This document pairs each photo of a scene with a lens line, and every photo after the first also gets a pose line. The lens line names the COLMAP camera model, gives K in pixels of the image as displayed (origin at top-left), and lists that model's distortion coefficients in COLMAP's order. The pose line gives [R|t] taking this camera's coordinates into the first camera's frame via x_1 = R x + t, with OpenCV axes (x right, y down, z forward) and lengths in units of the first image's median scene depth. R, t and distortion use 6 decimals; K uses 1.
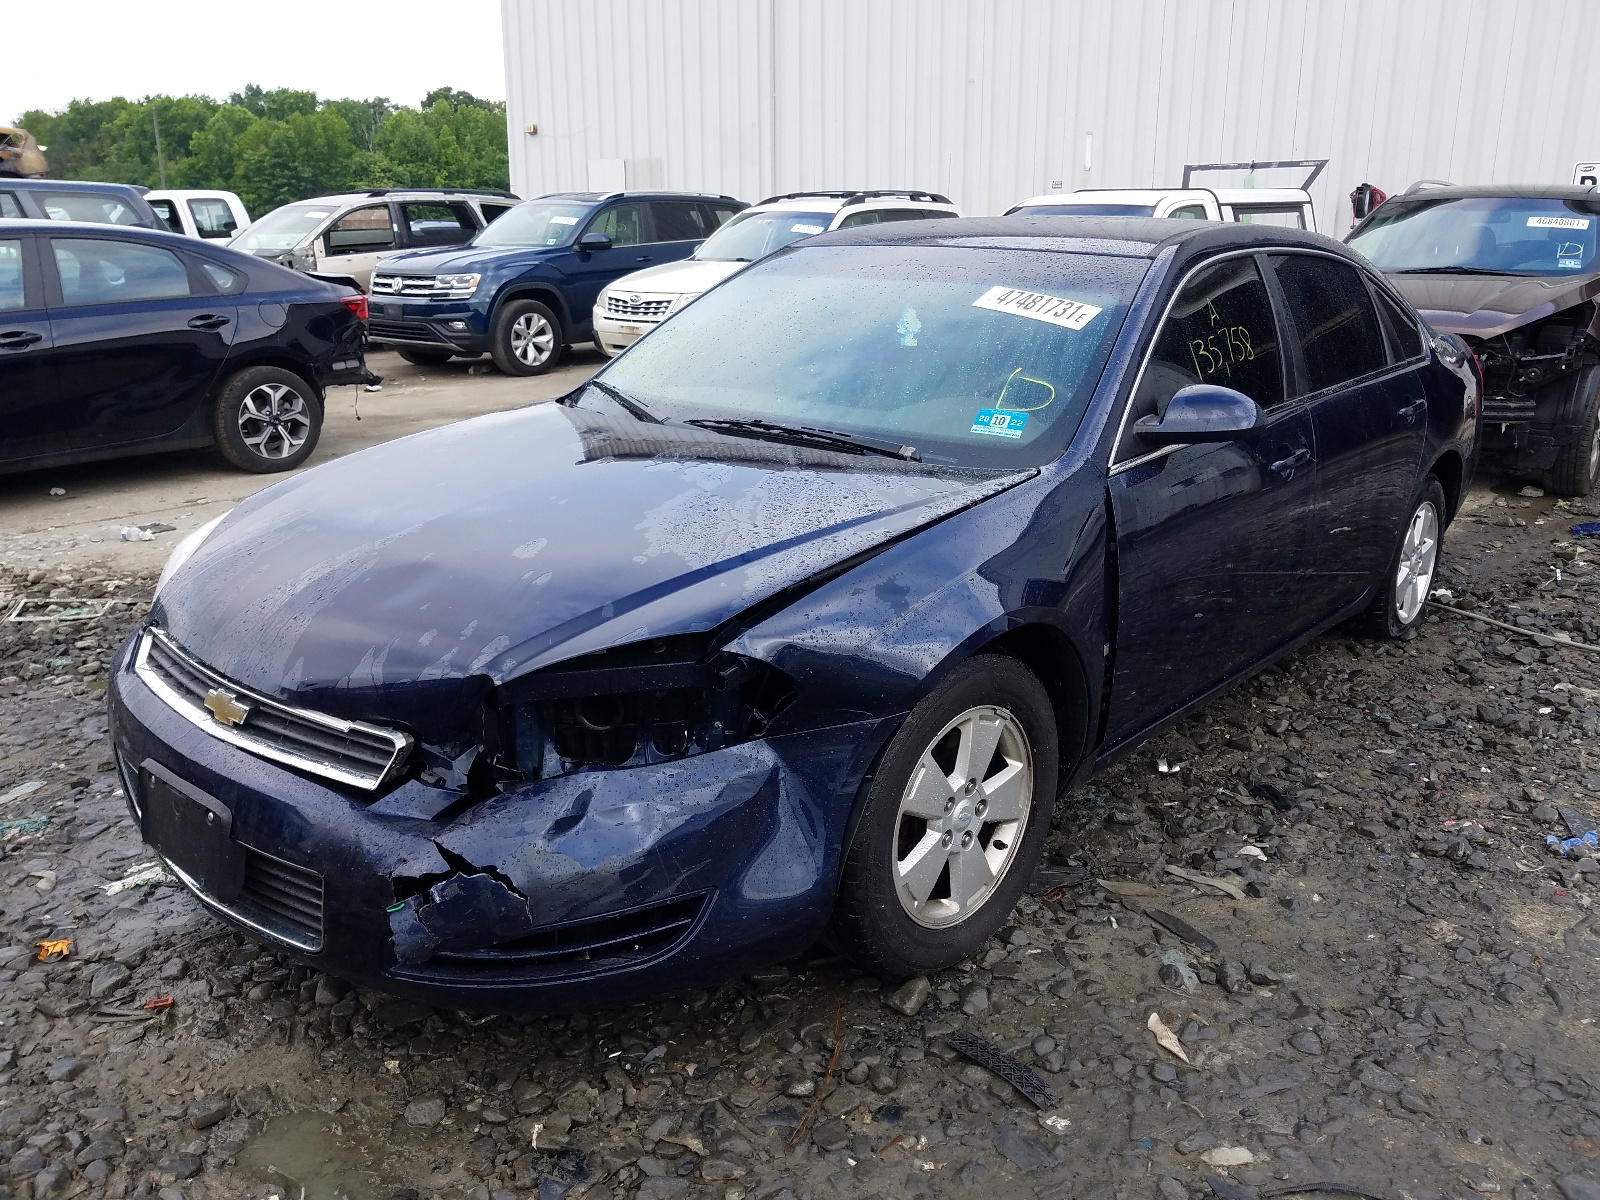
lens RADIAL K [[1200.5, 0, 800.4], [0, 1200.5, 631.9], [0, 0, 1]] dist [-0.010631, -0.004471]
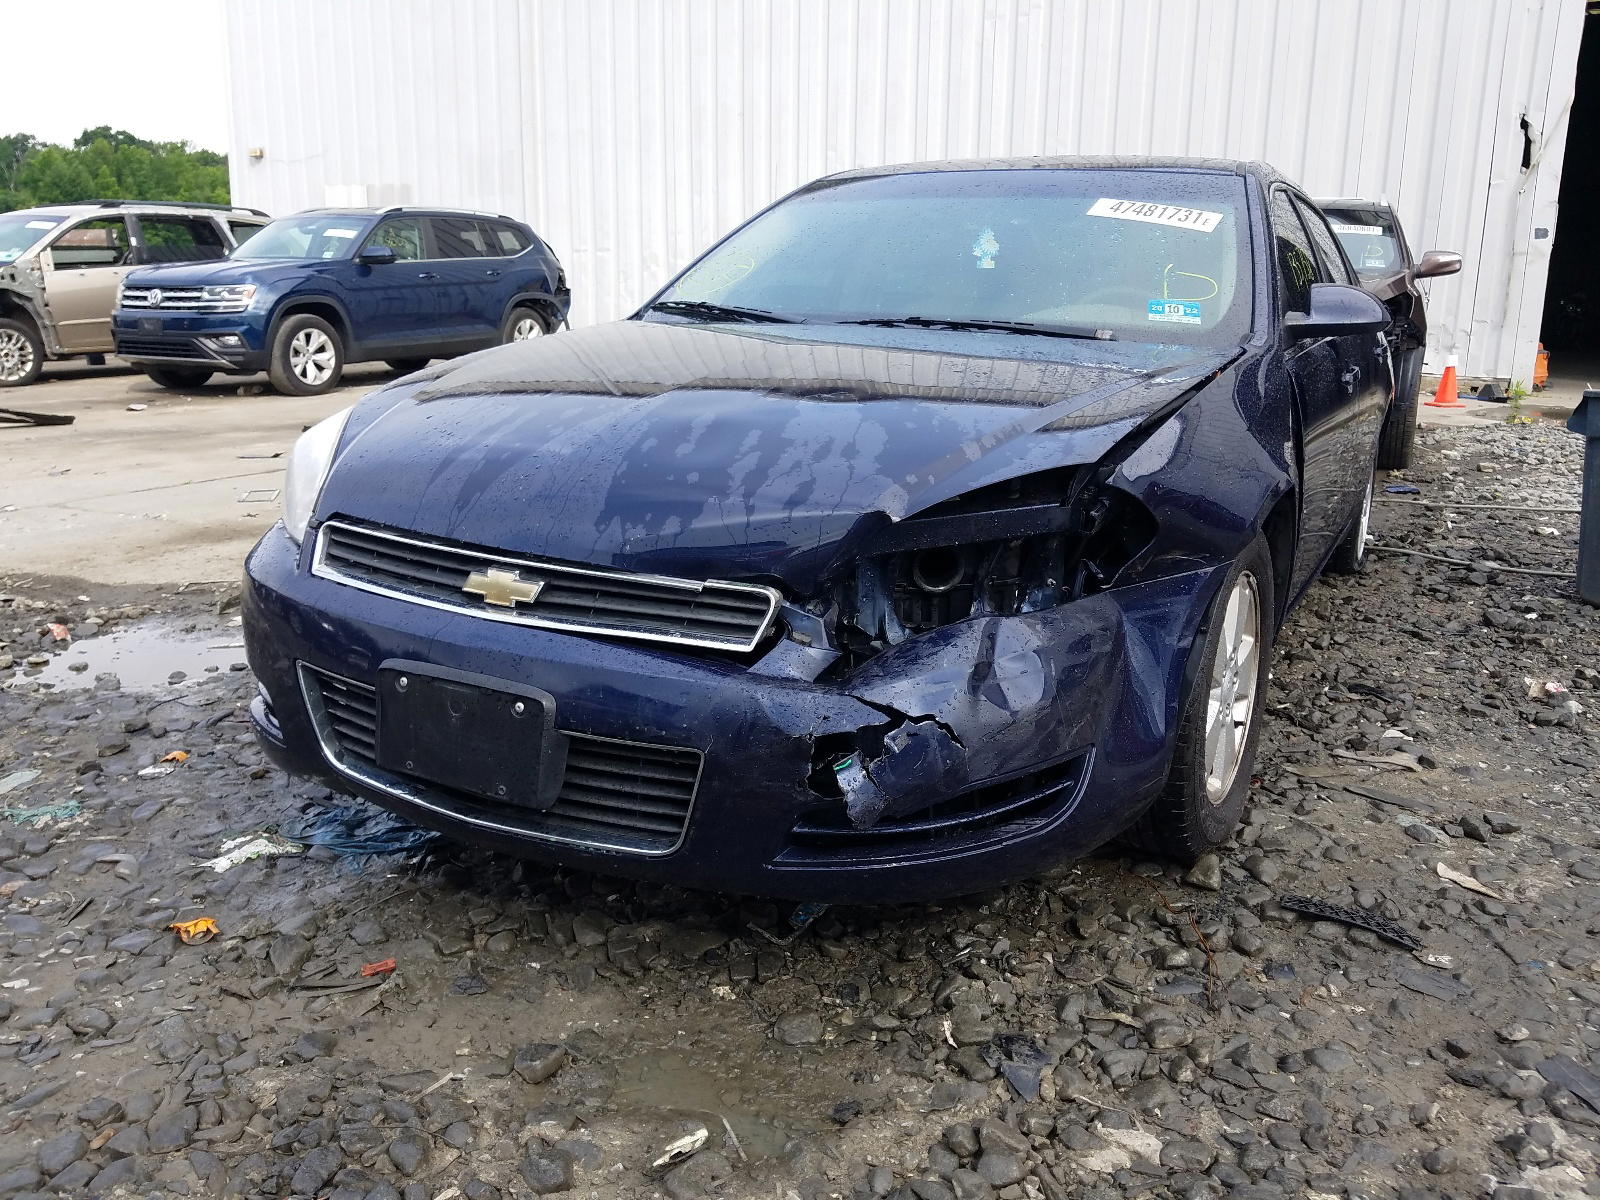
lens RADIAL K [[1214.8, 0, 800.0], [0, 1214.8, 600.0], [0, 0, 1]] dist [-0.009736, -0.006094]
pose [[0.975666, -0.043548, 0.214893, -0.262603], [0.056947, 0.996774, -0.056558, 0.075760], [-0.211737, 0.067419, 0.974999, 0.066255]]
